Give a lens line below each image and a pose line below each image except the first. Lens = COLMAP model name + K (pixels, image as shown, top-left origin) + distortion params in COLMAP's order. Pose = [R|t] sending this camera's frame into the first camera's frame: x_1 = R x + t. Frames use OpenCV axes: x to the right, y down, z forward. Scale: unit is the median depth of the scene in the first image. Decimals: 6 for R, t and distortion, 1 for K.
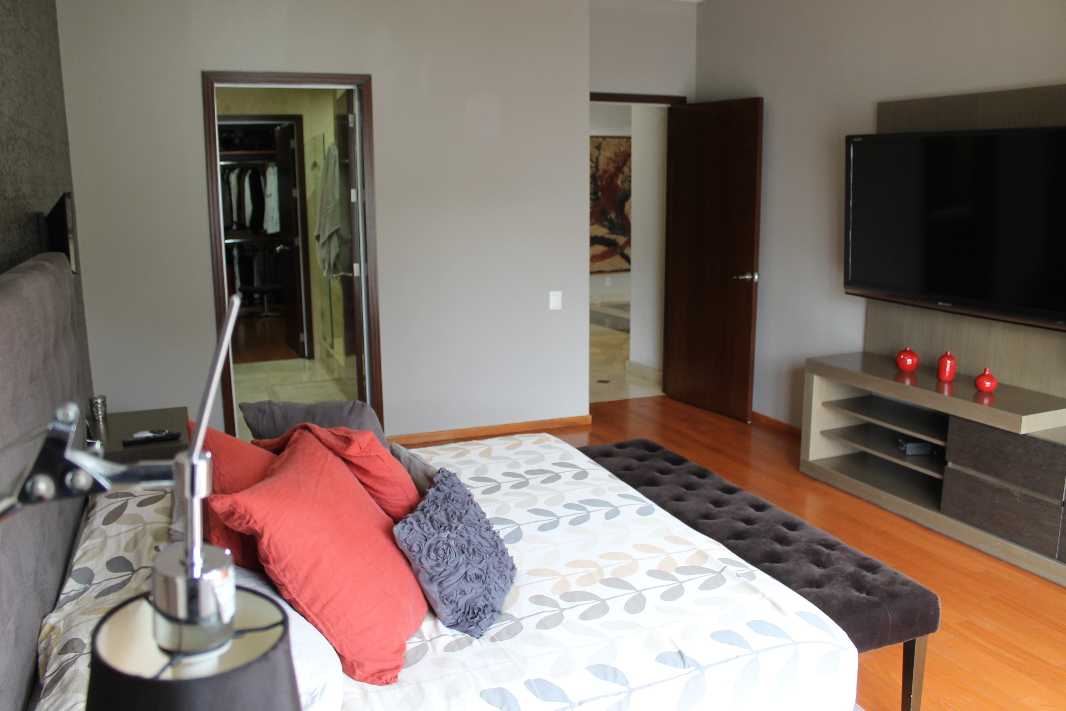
lens RADIAL K [[888.8, 0, 531.5], [0, 888.8, 353.1], [0, 0, 1]] dist [-0.112423, 0.074511]
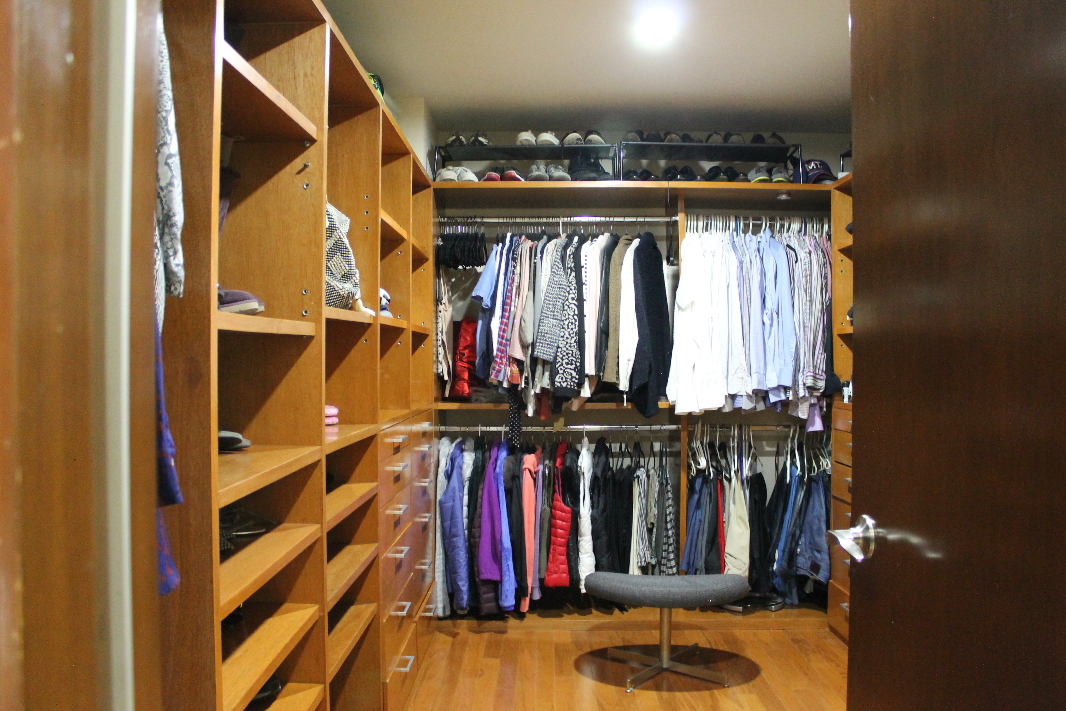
lens RADIAL K [[888.8, 0, 533.6], [0, 888.8, 358.8], [0, 0, 1]] dist [-0.112423, 0.074511]
pose [[0.914689, 0.009242, -0.404053, -0.210071], [-0.088527, 0.980043, -0.177988, -0.089362], [0.394344, 0.198573, 0.897252, 0.656189]]
